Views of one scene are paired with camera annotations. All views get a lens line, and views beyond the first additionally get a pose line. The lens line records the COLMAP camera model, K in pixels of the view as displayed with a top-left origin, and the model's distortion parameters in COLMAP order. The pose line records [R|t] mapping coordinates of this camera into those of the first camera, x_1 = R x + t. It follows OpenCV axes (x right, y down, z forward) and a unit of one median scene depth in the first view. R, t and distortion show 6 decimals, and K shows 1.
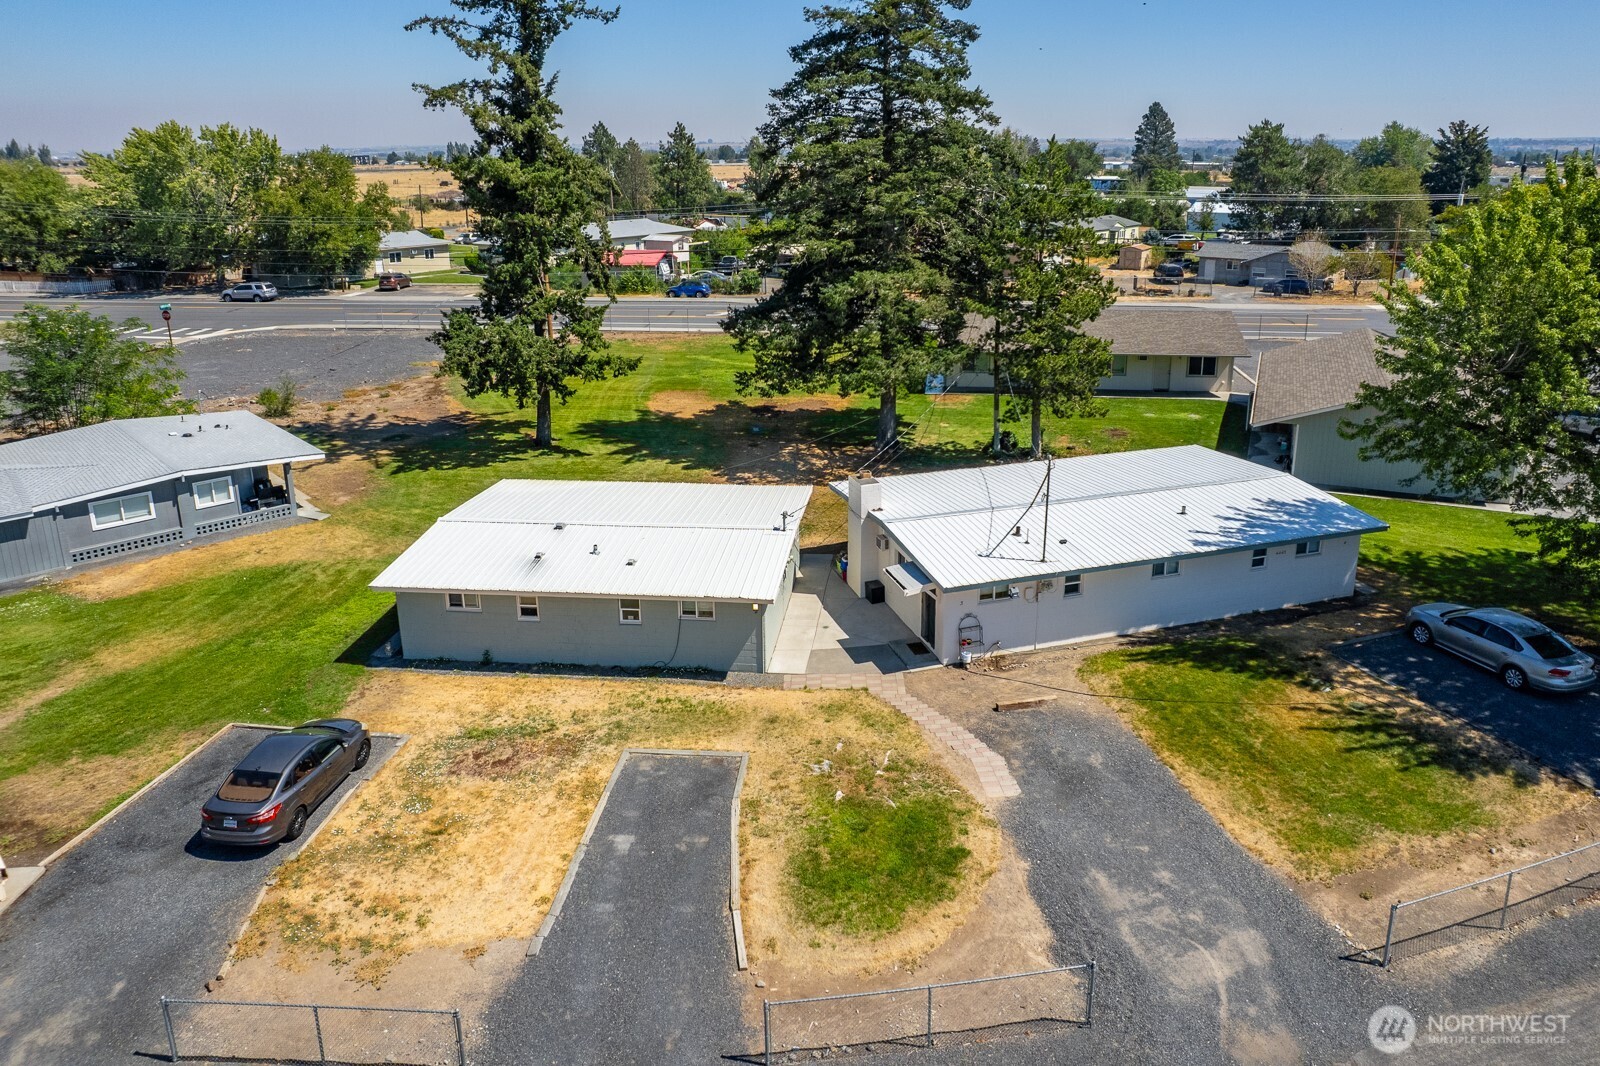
lens RADIAL K [[1079.5, 0, 823.8], [0, 1079.5, 453.1], [0, 0, 1]] dist [-0.066675, 0.067950]
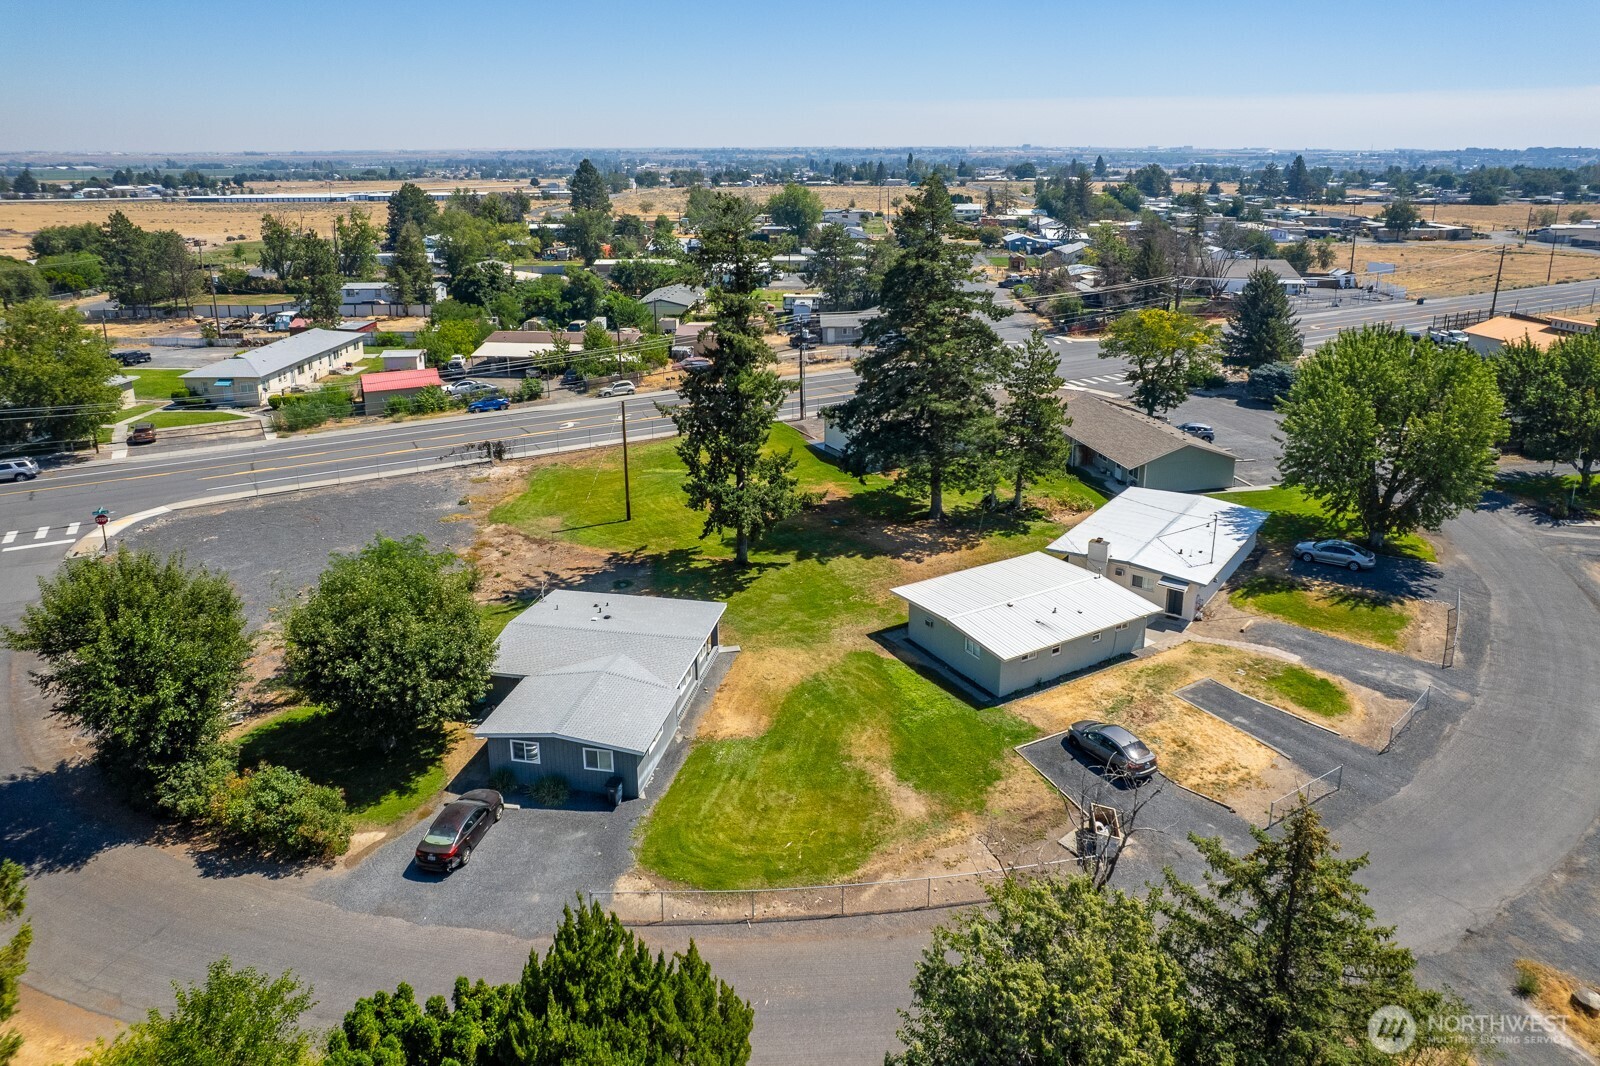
lens RADIAL K [[1031.7, 0, 798.7], [0, 1031.7, 426.3], [0, 0, 1]] dist [-0.054617, 0.059090]
pose [[0.815957, -0.146703, 0.559189, -1.611894], [0.159080, 0.986902, 0.026786, -0.364062], [-0.555794, 0.067099, 0.828608, -0.266663]]
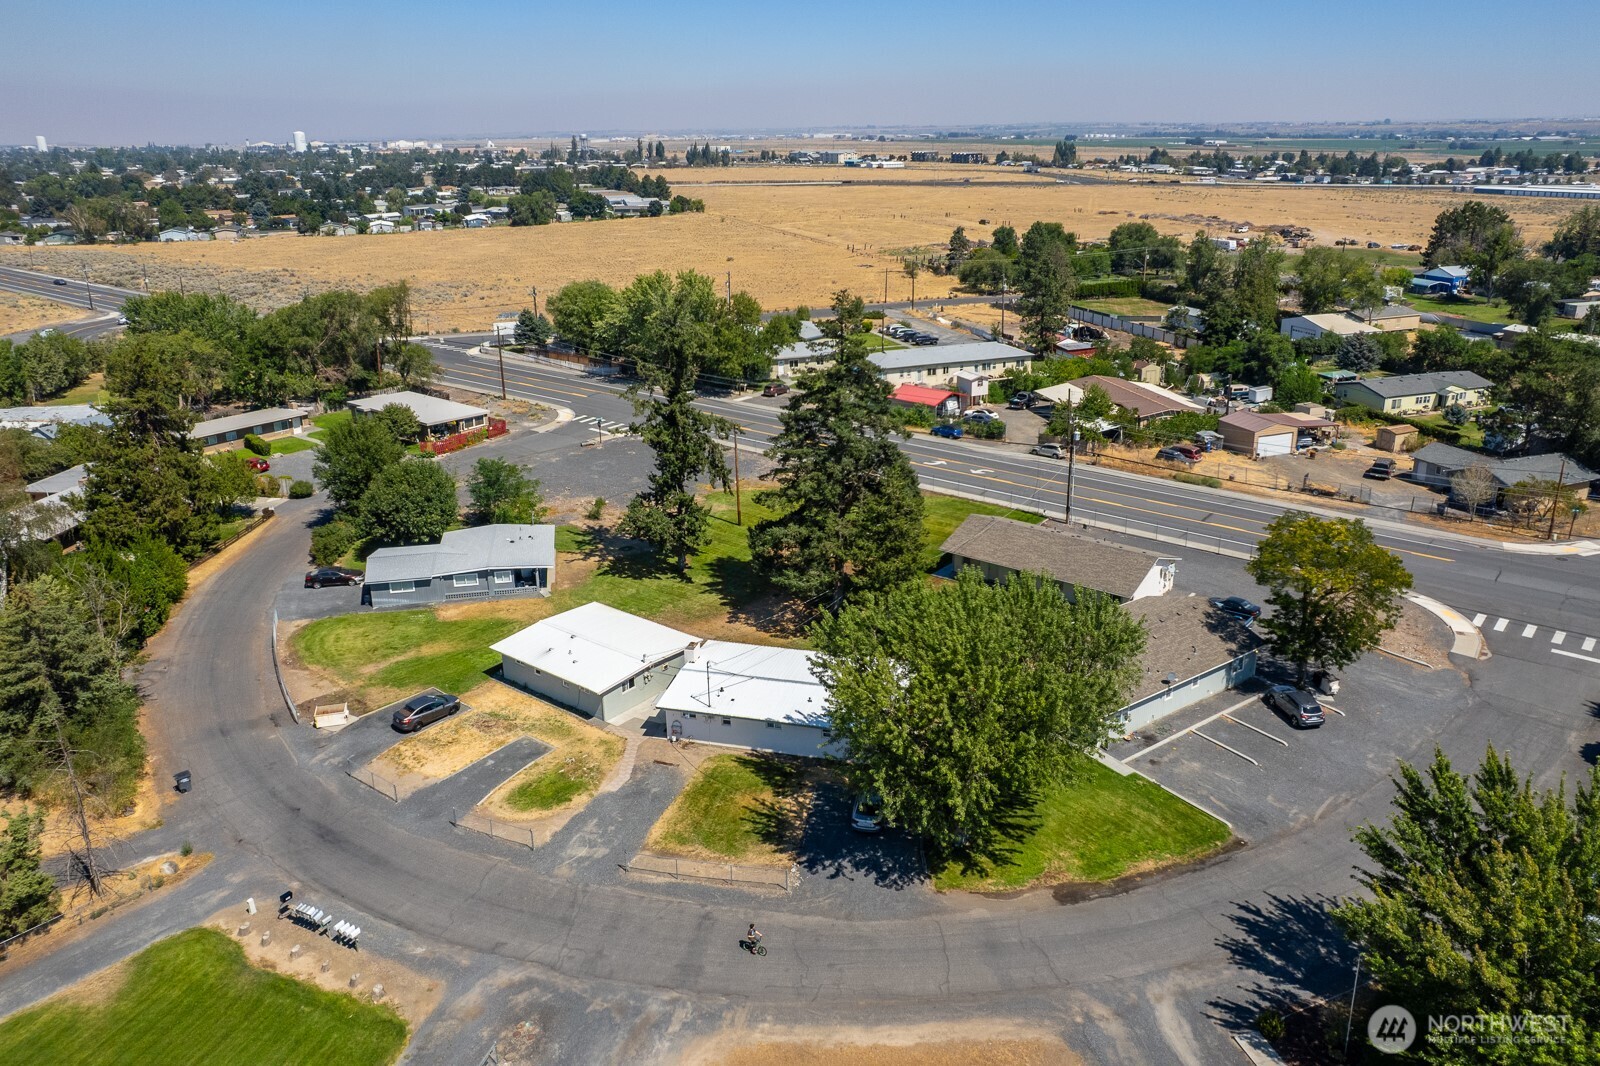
lens RADIAL K [[1115.4, 0, 803.9], [0, 1115.4, 506.8], [0, 0, 1]] dist [-0.030981, 0.000778]
pose [[0.844007, 0.168558, -0.509156, 1.498188], [-0.141288, 0.985675, 0.092103, -0.554568], [0.517387, -0.005798, 0.855732, -0.879127]]
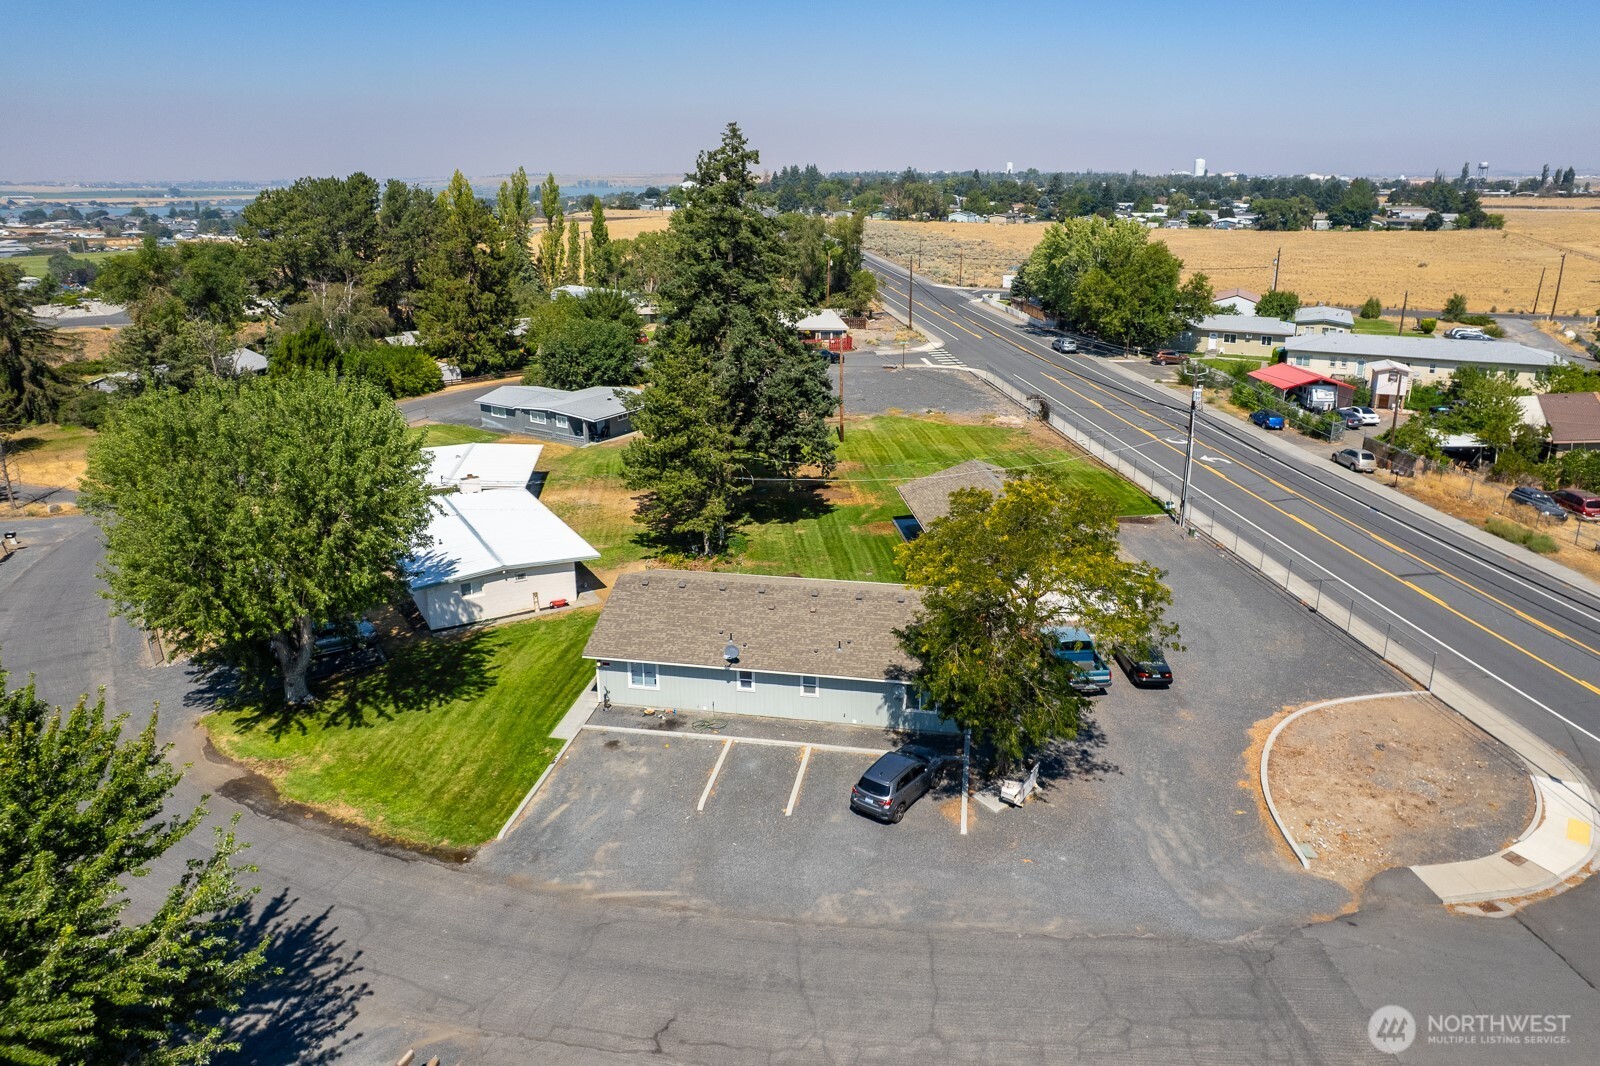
lens RADIAL K [[1044.9, 0, 806.1], [0, 1044.9, 512.3], [0, 0, 1]] dist [-0.067275, 0.073268]
pose [[0.222529, 0.310535, -0.924148, 2.333520], [-0.269002, 0.930675, 0.247954, -0.664395], [0.937080, 0.193421, 0.290637, 1.202048]]
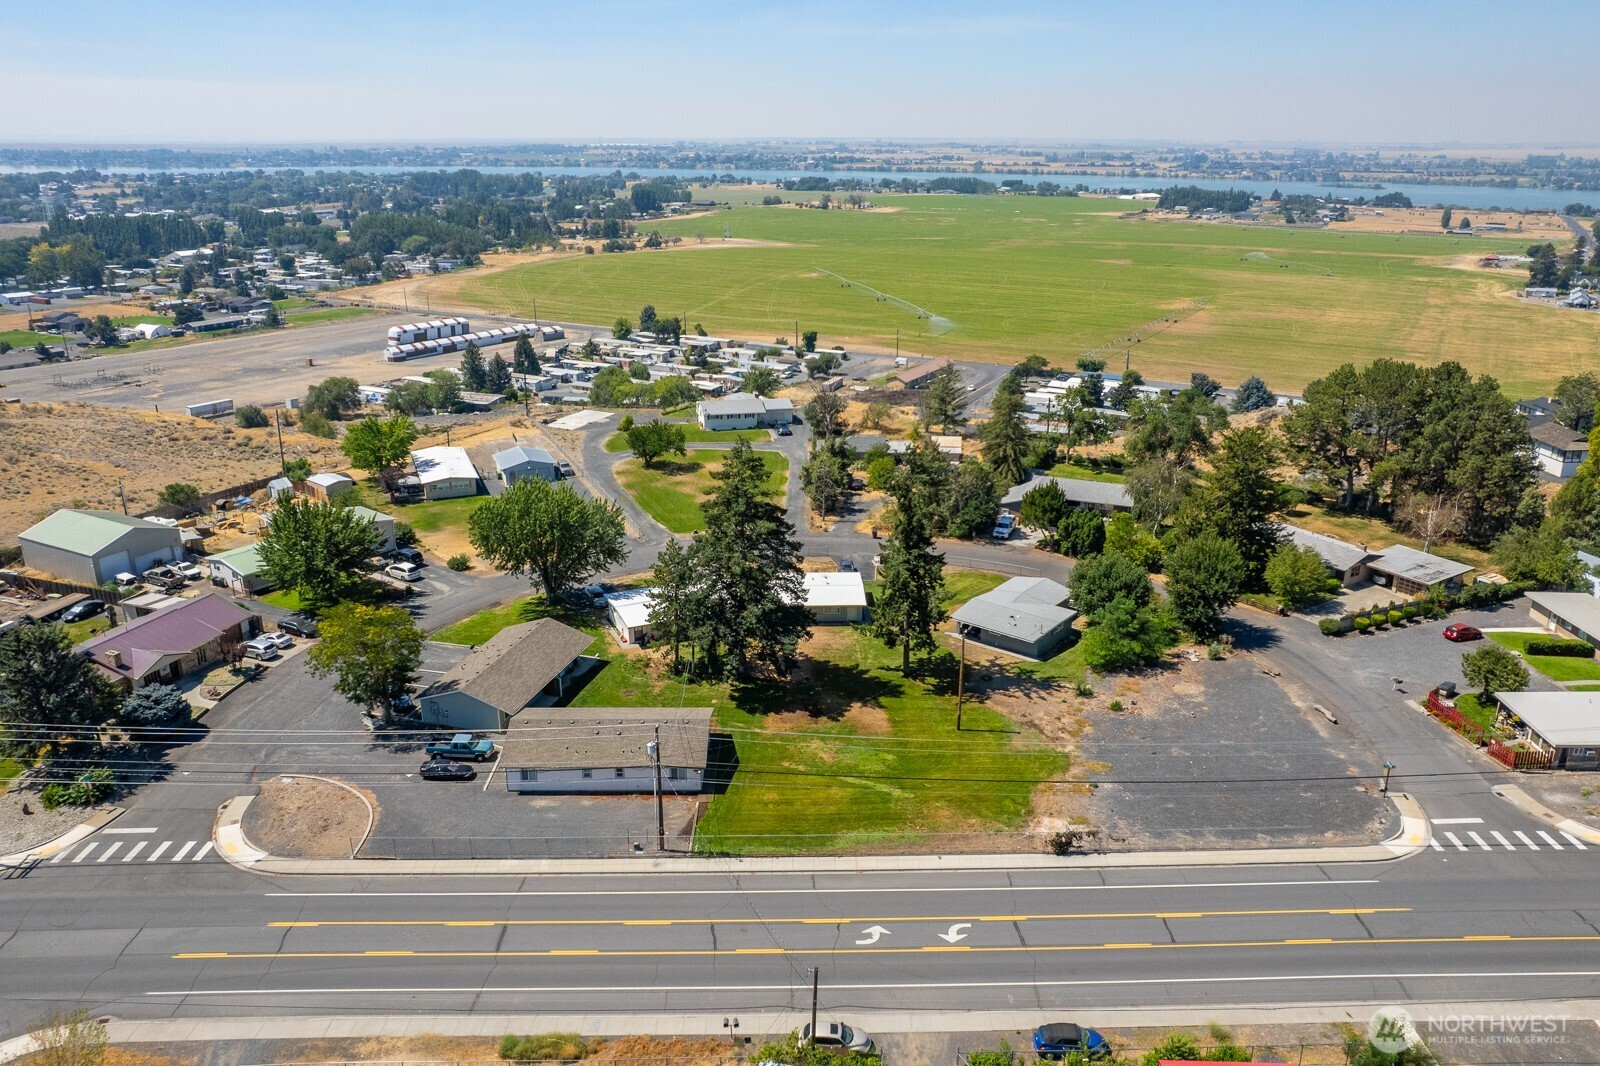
lens RADIAL K [[1163.8, 0, 823.3], [0, 1163.8, 534.4], [0, 0, 1]] dist [-0.063240, 0.065853]
pose [[-0.990343, 0.047336, -0.130309, 0.324925], [-0.036930, 0.815882, 0.577038, -2.704020], [0.133631, 0.576277, -0.806255, 4.670429]]
